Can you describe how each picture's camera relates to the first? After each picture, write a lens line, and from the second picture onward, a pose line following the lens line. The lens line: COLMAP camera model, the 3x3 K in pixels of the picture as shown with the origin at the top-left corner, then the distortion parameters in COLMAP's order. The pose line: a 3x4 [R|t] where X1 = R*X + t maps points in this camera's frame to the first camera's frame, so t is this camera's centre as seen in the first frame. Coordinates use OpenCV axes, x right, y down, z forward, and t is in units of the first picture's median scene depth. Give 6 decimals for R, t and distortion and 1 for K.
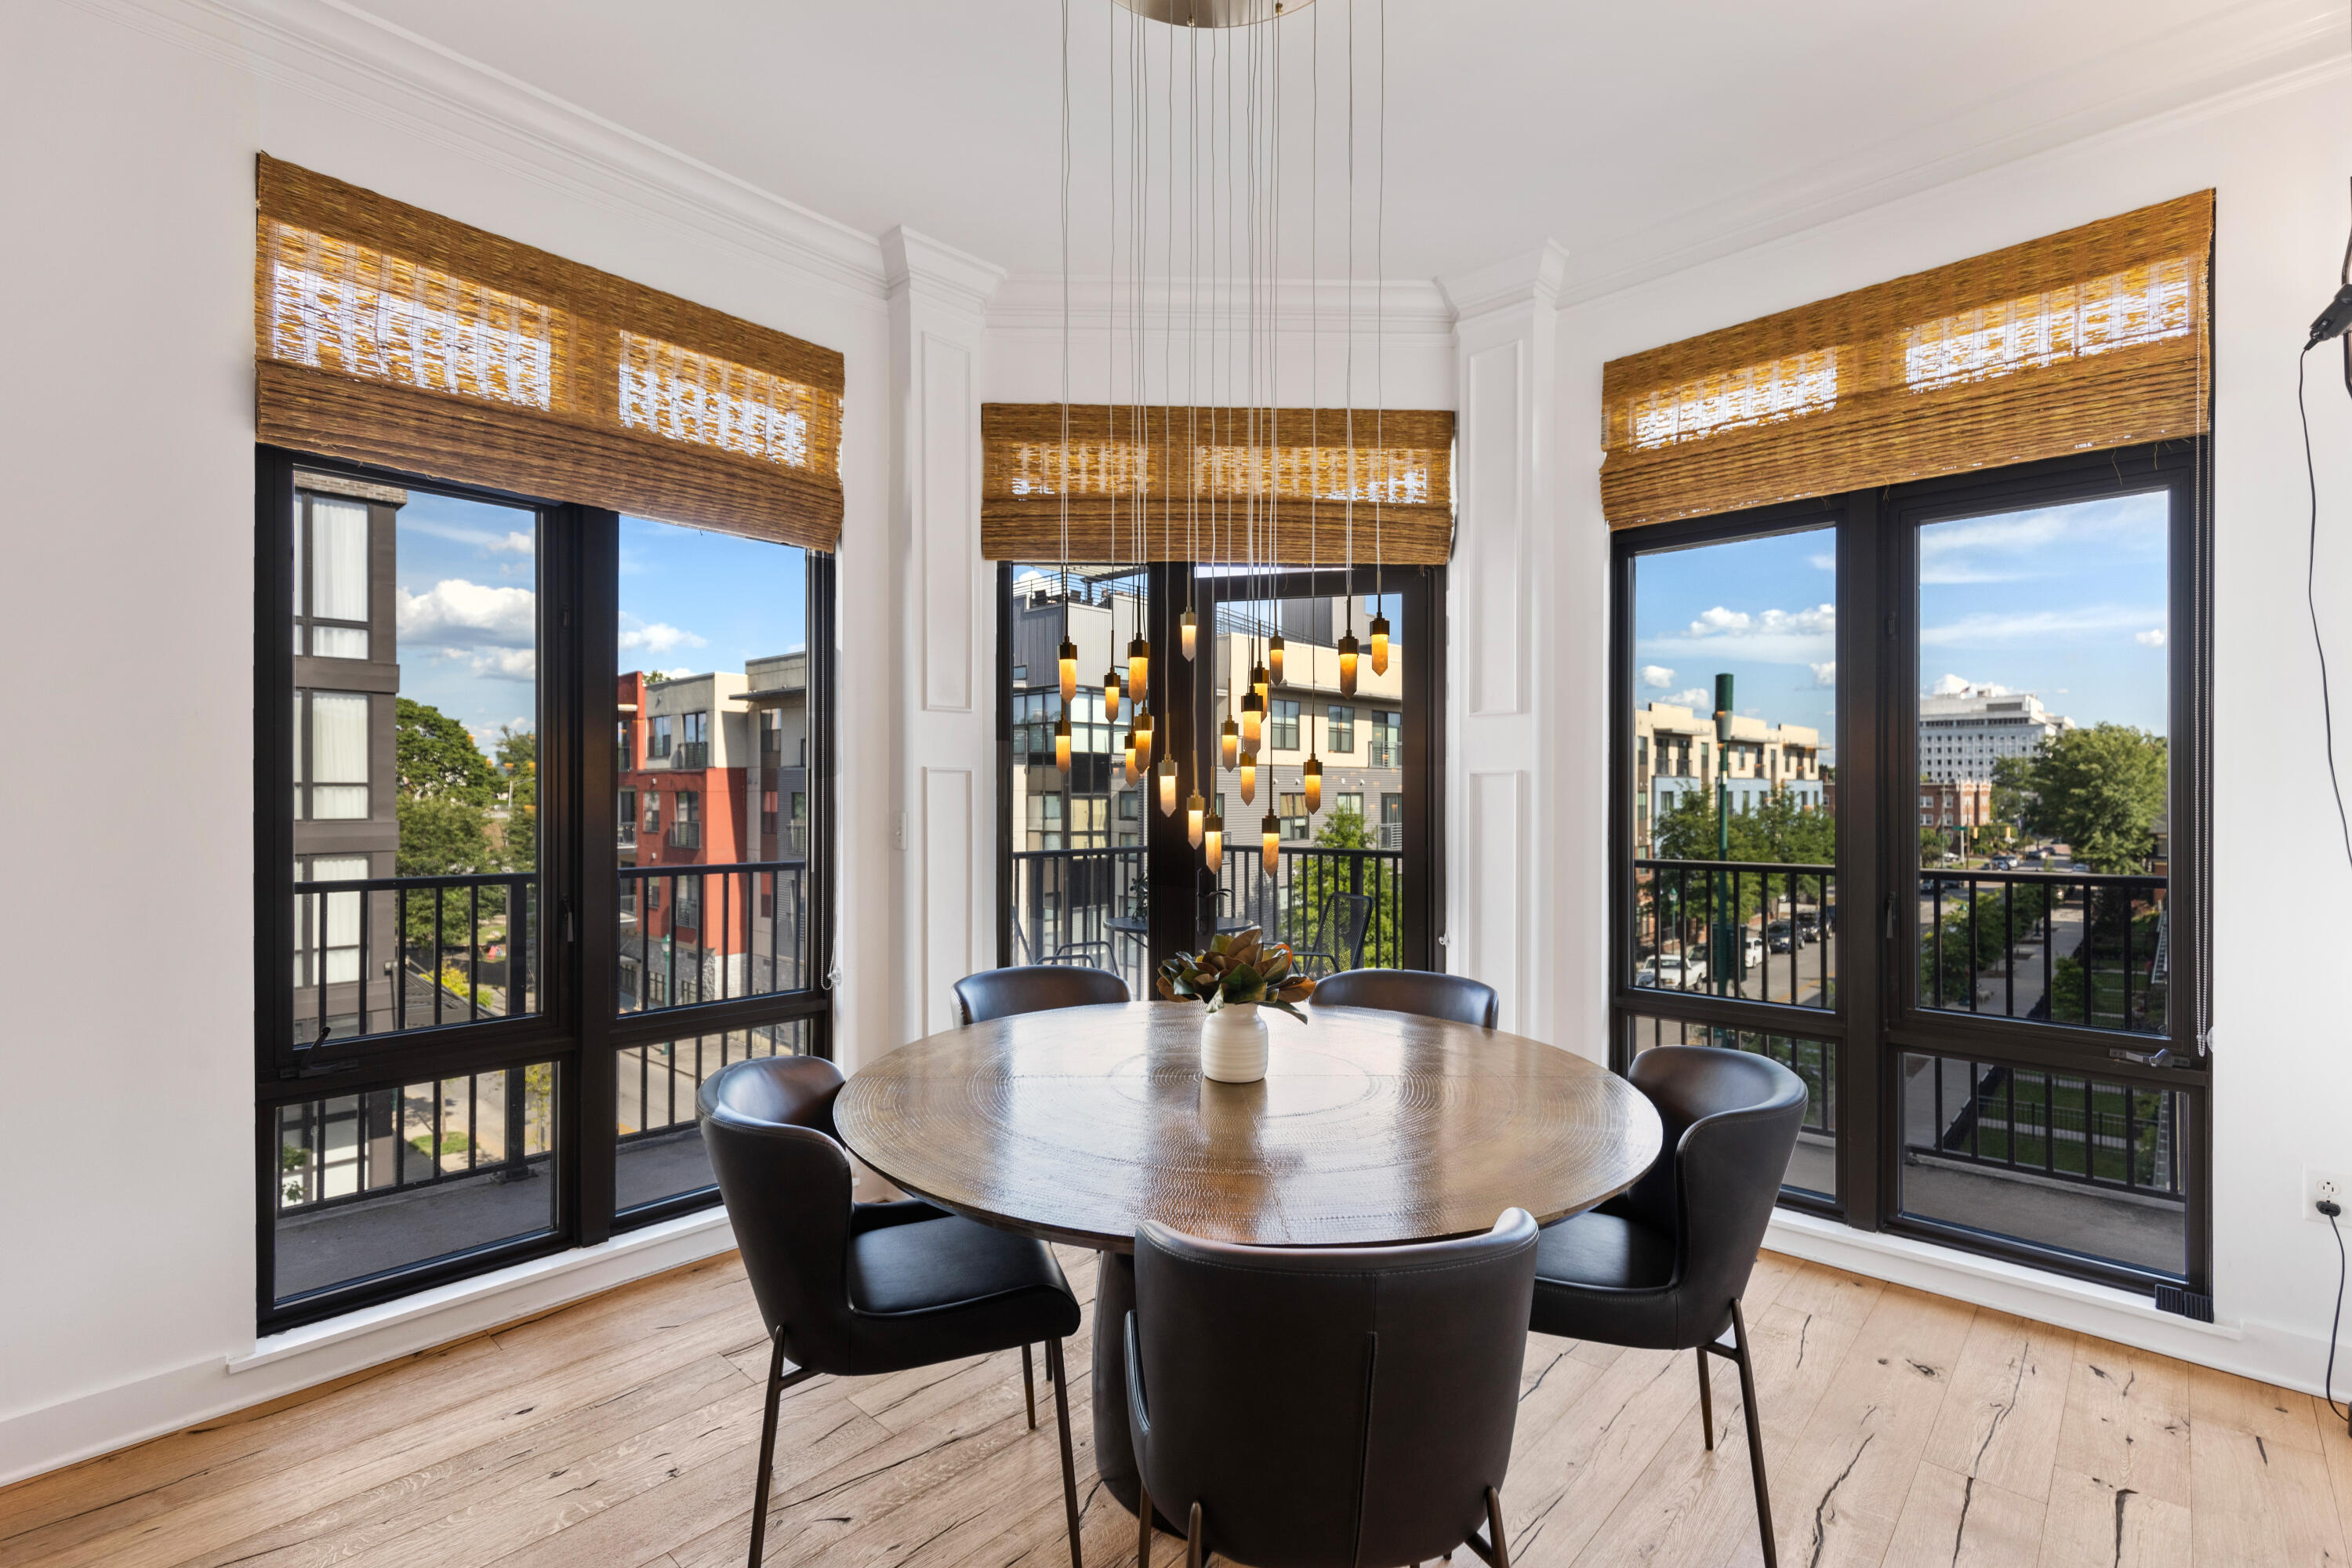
lens RADIAL K [[1069.4, 0, 1175.5], [0, 1069.4, 790.8], [0, 0, 1]] dist [0.008389, -0.000191]
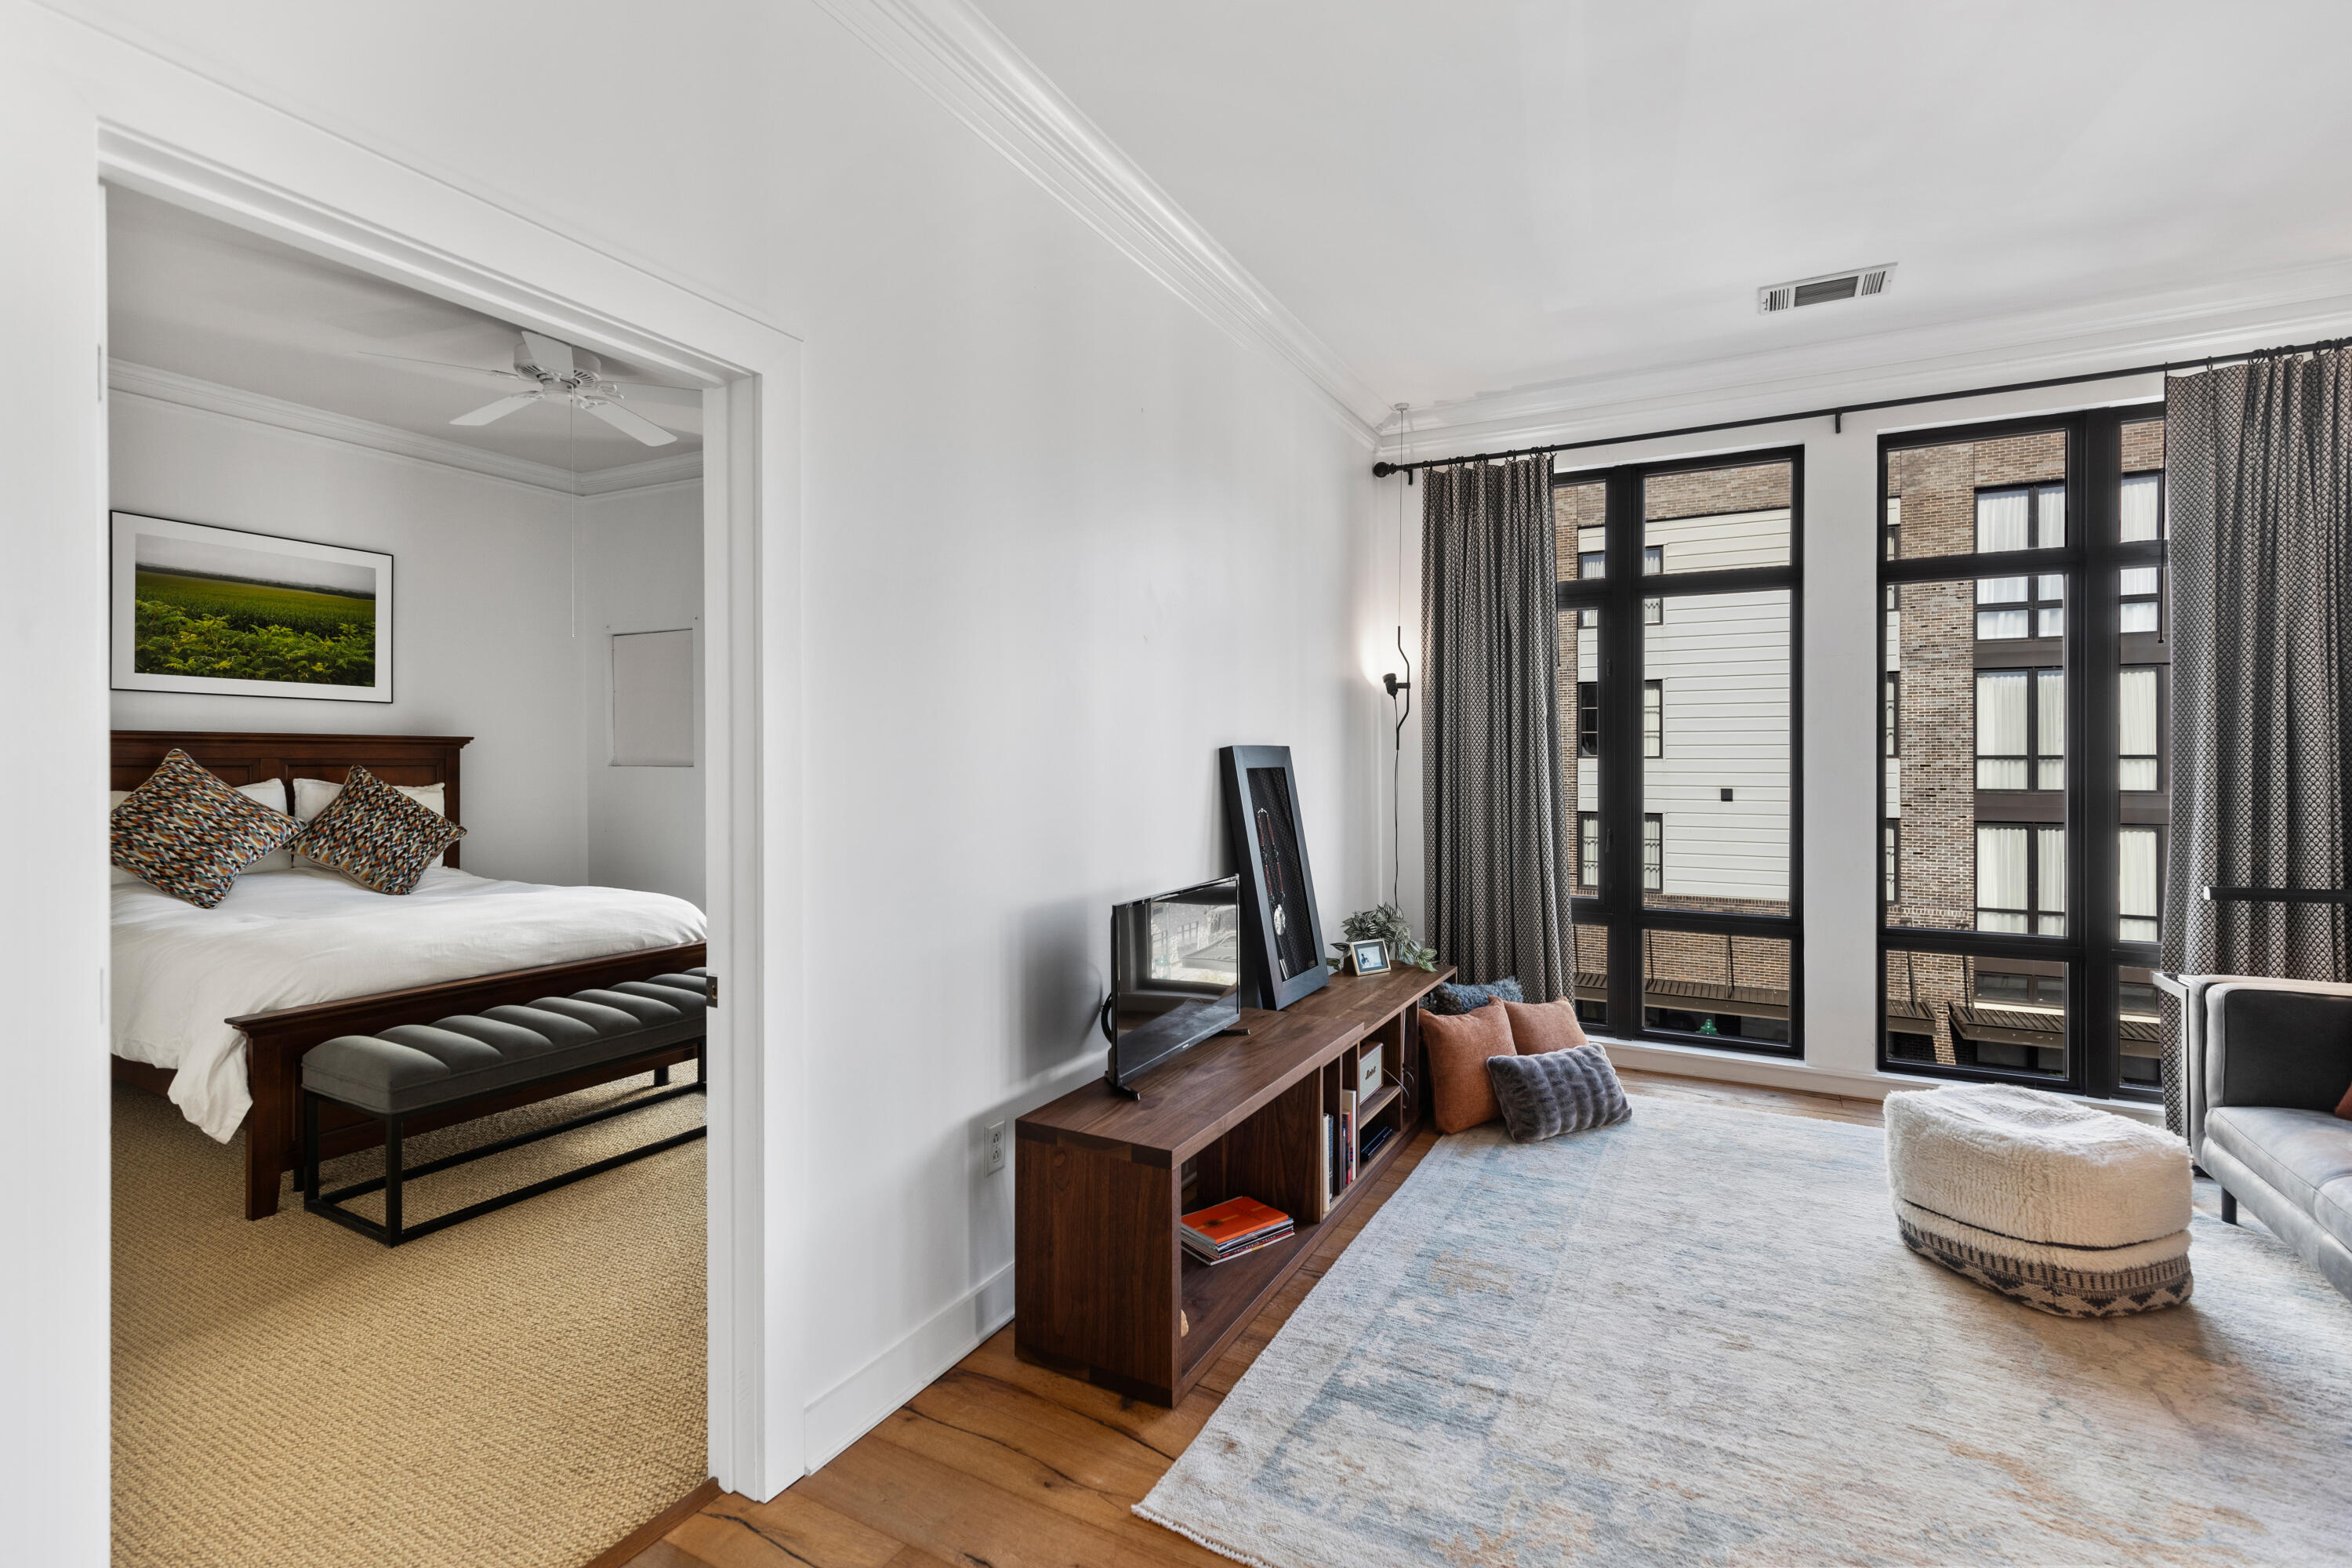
lens RADIAL K [[1065.8, 0, 1183.3], [0, 1065.8, 761.5], [0, 0, 1]] dist [0.011338, -0.002251]
pose [[0.259102, -0.000111, -0.965850, -0.148882], [0.000841, 1.000000, 0.000111, -0.013284], [0.965850, -0.000841, 0.259102, -0.736582]]
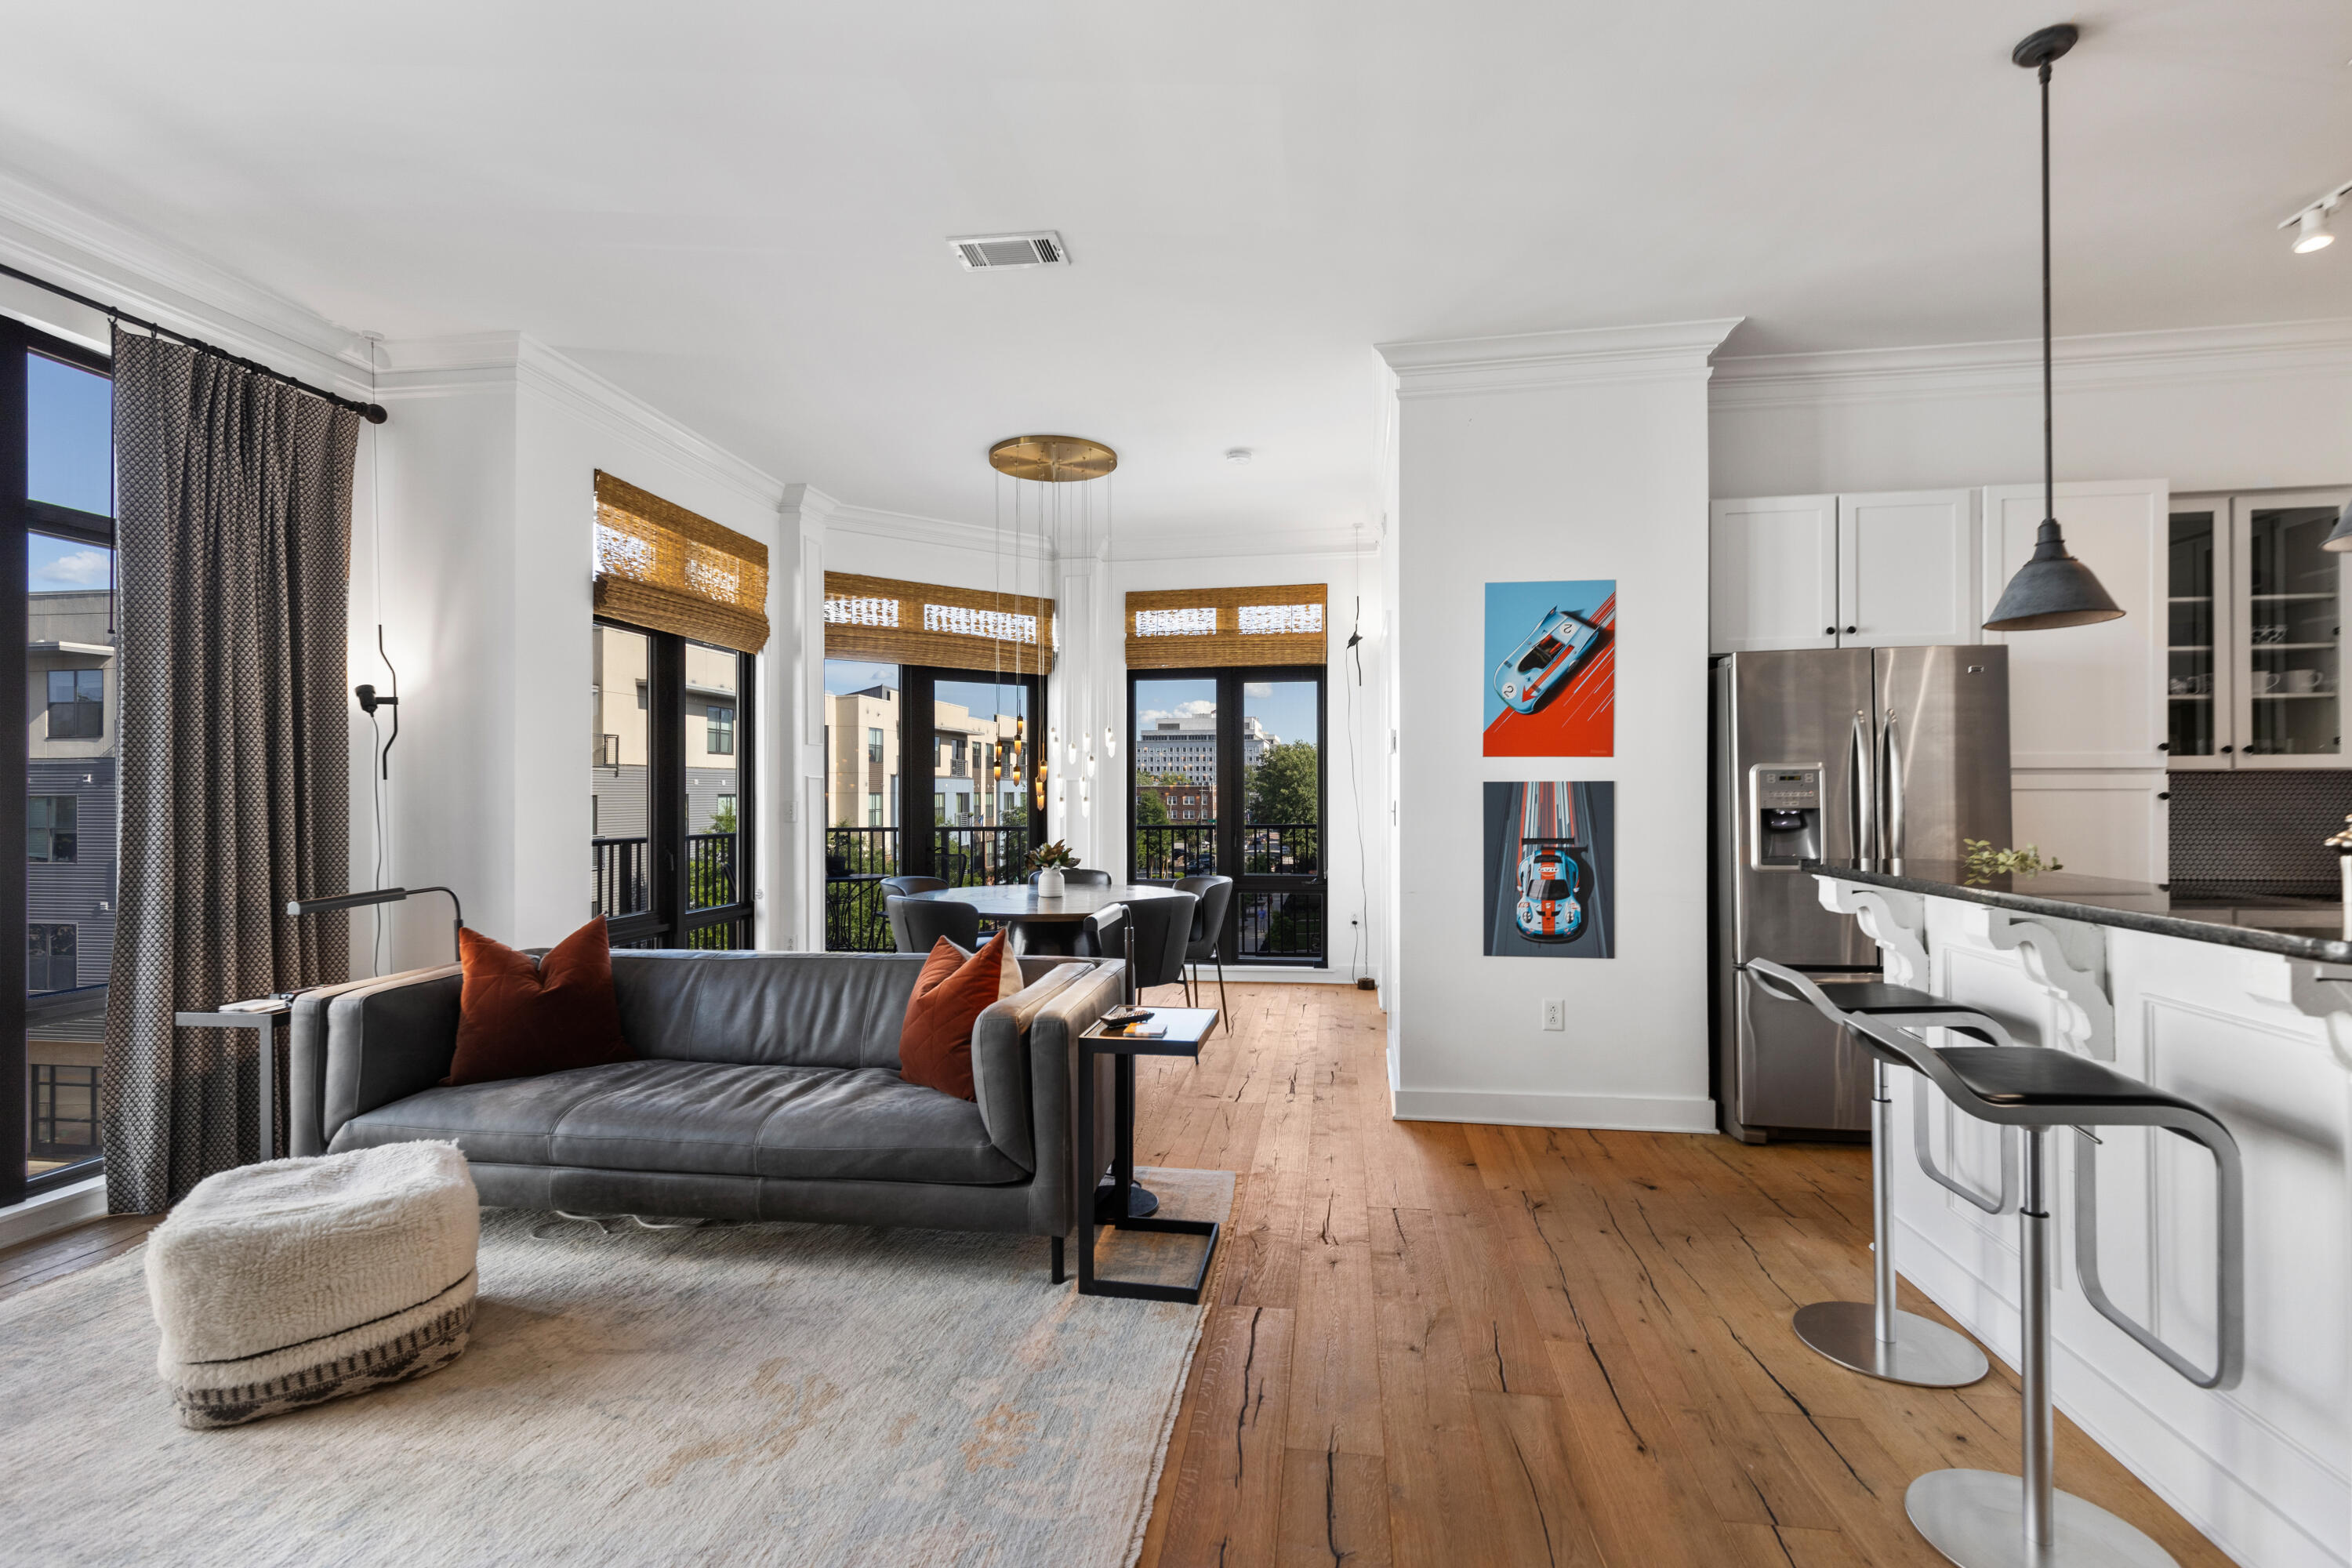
lens RADIAL K [[1068.1, 0, 1183.6], [0, 1068.1, 789.8], [0, 0, 1]] dist [0.009629, -0.001270]
pose [[0.822193, -0.002068, 0.569205, -0.685720], [0.003525, 0.999993, -0.001460, 0.005731], [-0.569198, 0.003207, 0.822194, -0.788141]]
